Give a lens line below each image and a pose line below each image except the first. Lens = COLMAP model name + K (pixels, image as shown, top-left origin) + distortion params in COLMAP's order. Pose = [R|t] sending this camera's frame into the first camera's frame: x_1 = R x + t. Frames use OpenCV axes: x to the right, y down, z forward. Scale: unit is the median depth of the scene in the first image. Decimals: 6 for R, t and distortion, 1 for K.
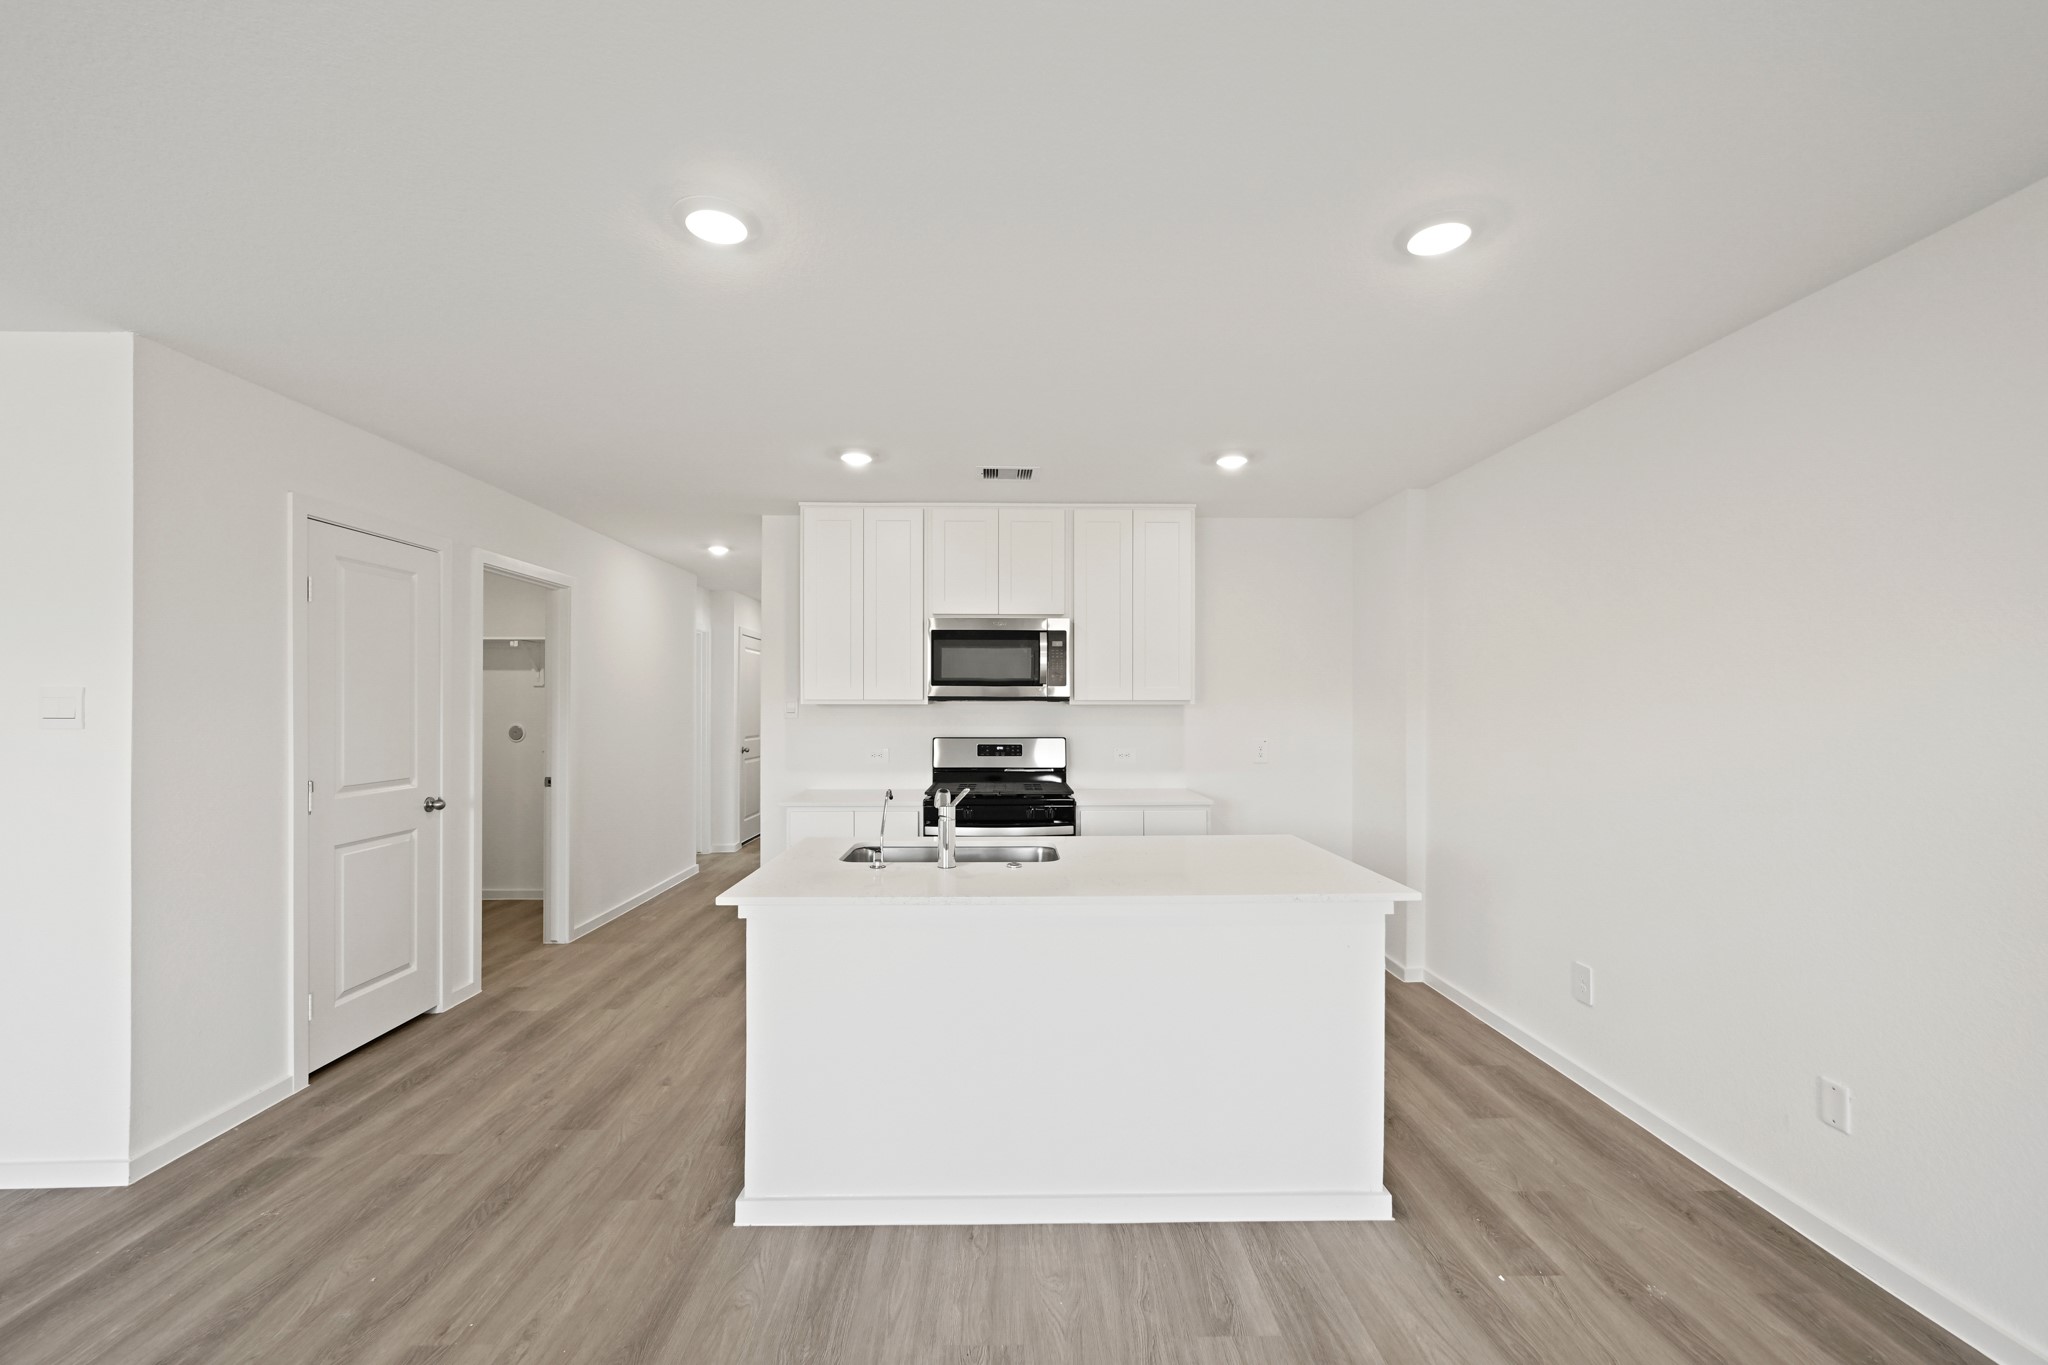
lens RADIAL K [[868.3, 0, 1024.0], [0, 868.3, 682.5], [0, 0, 1]] dist [0.002808, 0.000408]
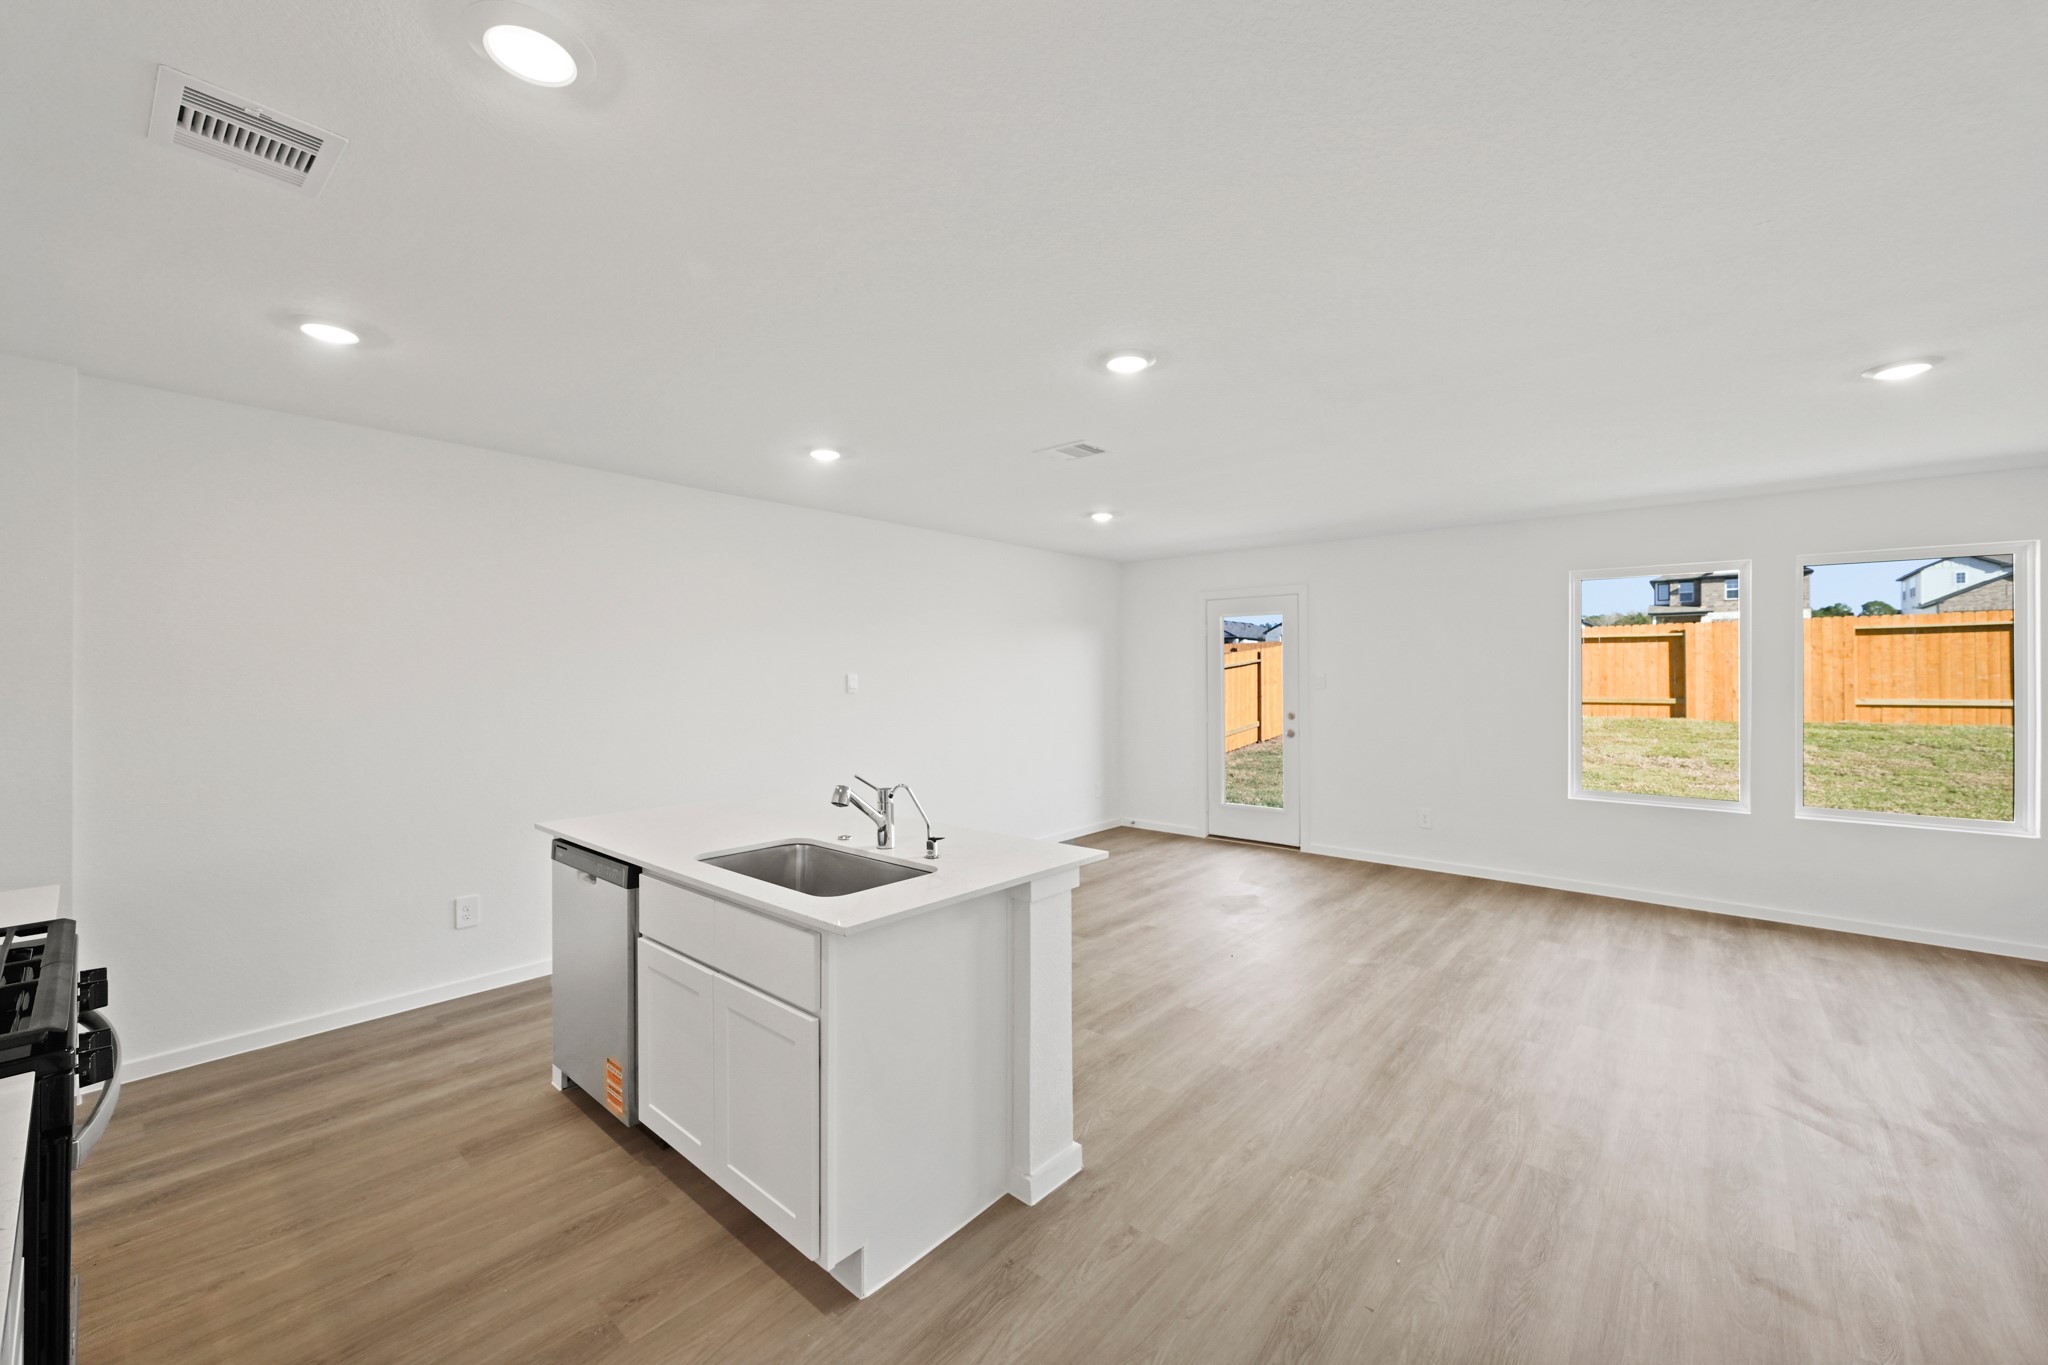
lens RADIAL K [[799.8, 0, 1027.4], [0, 799.8, 676.3], [0, 0, 1]] dist [0.001904, 0.000158]
pose [[-0.755164, -0.000827, 0.655536, -0.729072], [-0.011509, 0.999862, -0.011996, 0.019128], [-0.655435, -0.016604, -0.755069, 1.411176]]
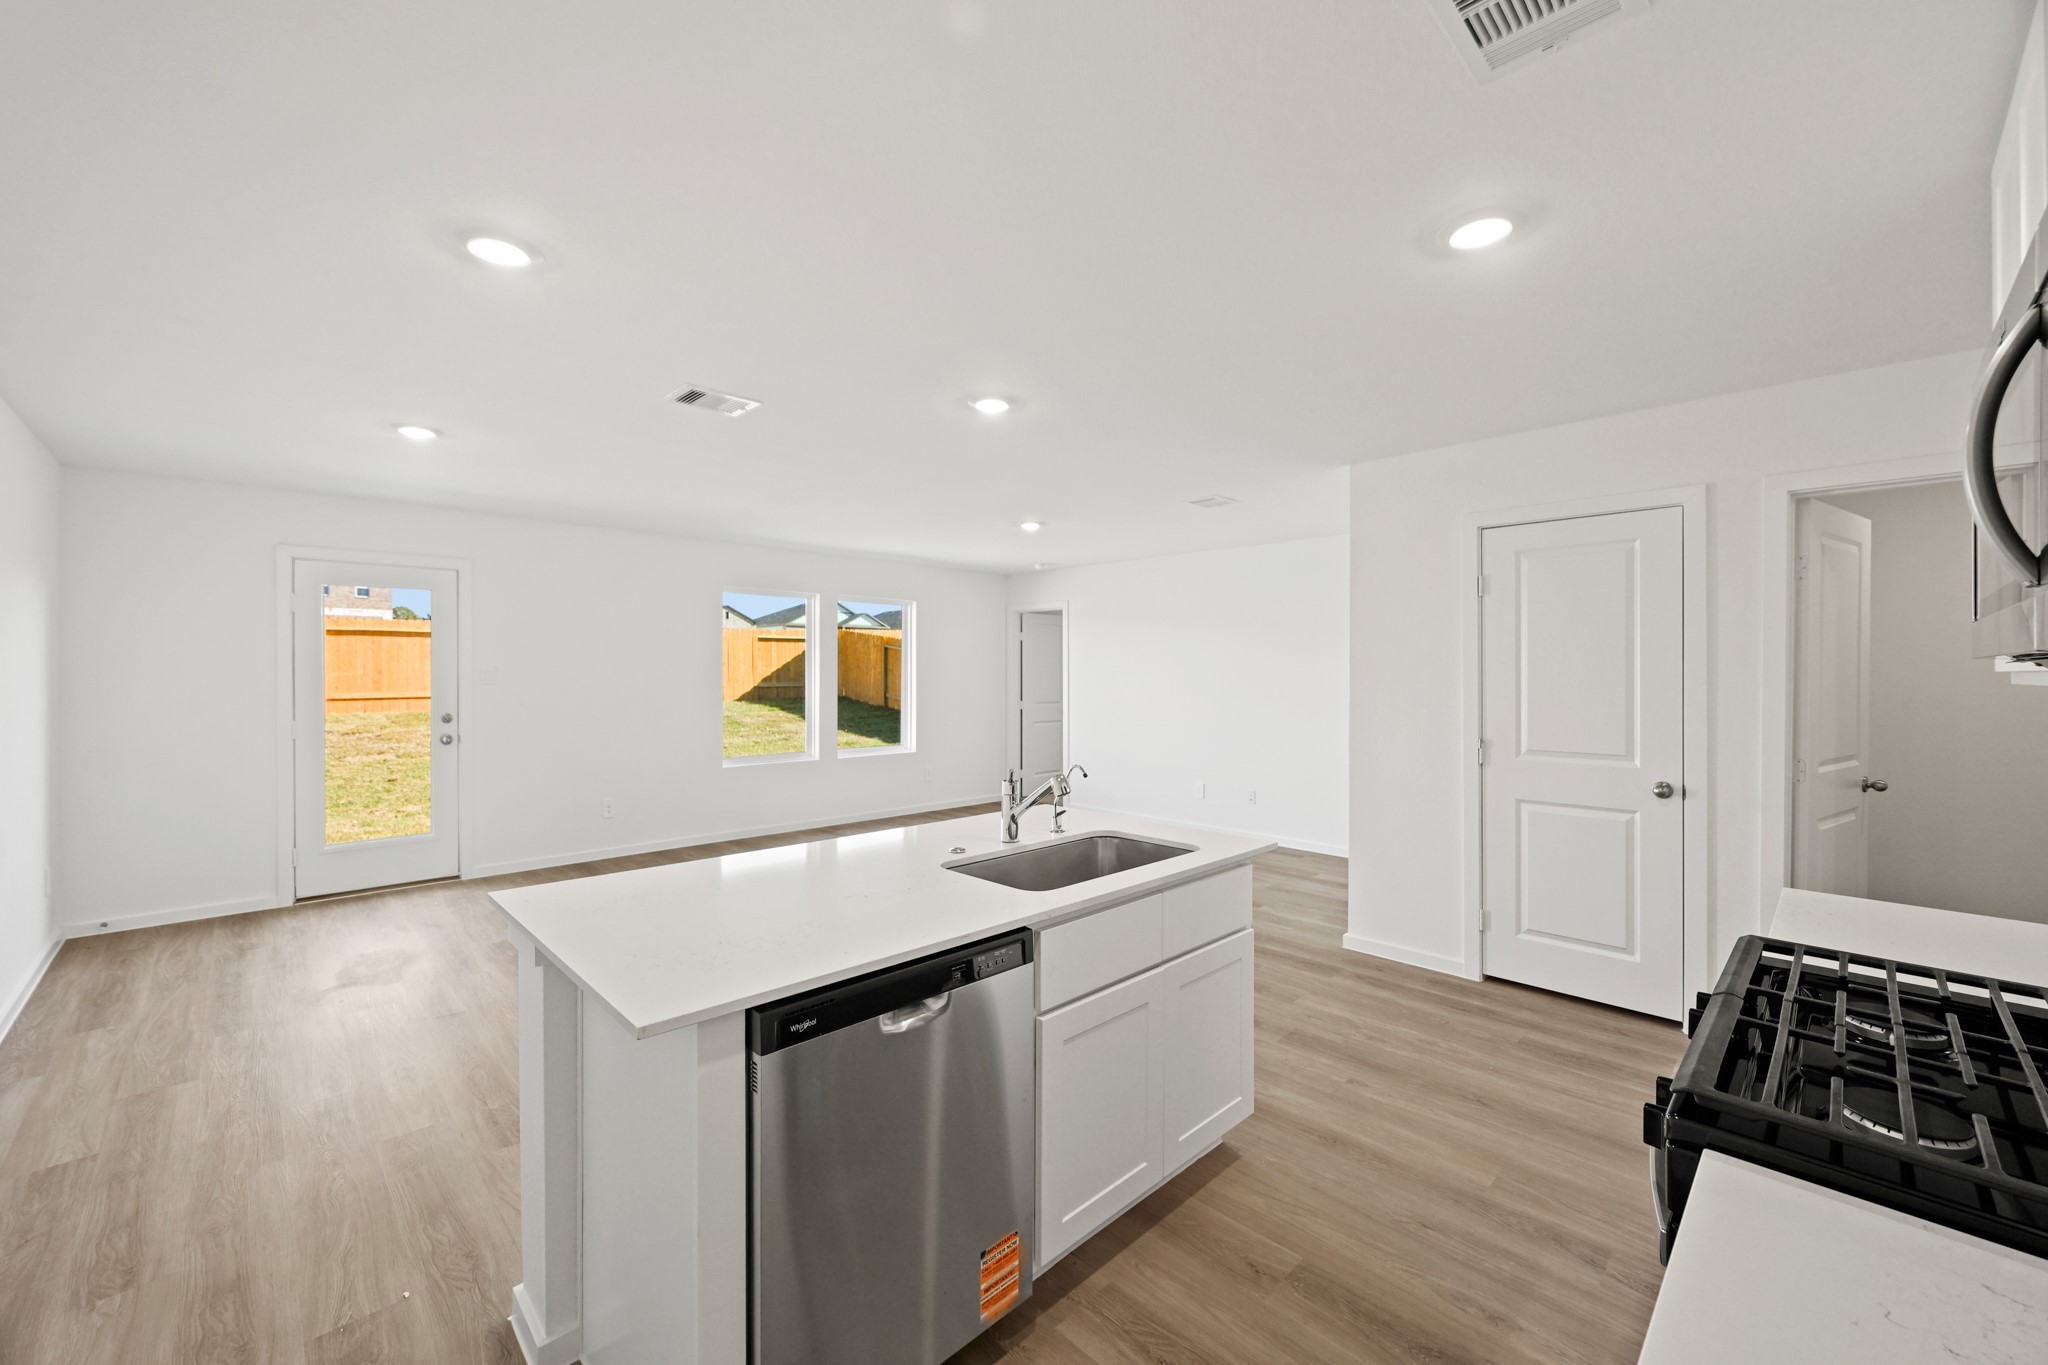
lens RADIAL K [[799.8, 0, 1027.4], [0, 799.8, 676.3], [0, 0, 1]] dist [0.001904, 0.000158]
pose [[-0.725752, 0.005166, -0.687937, 0.461279], [0.012334, 0.999909, -0.005503, 0.025984], [0.687846, -0.012479, -0.725749, 1.476822]]
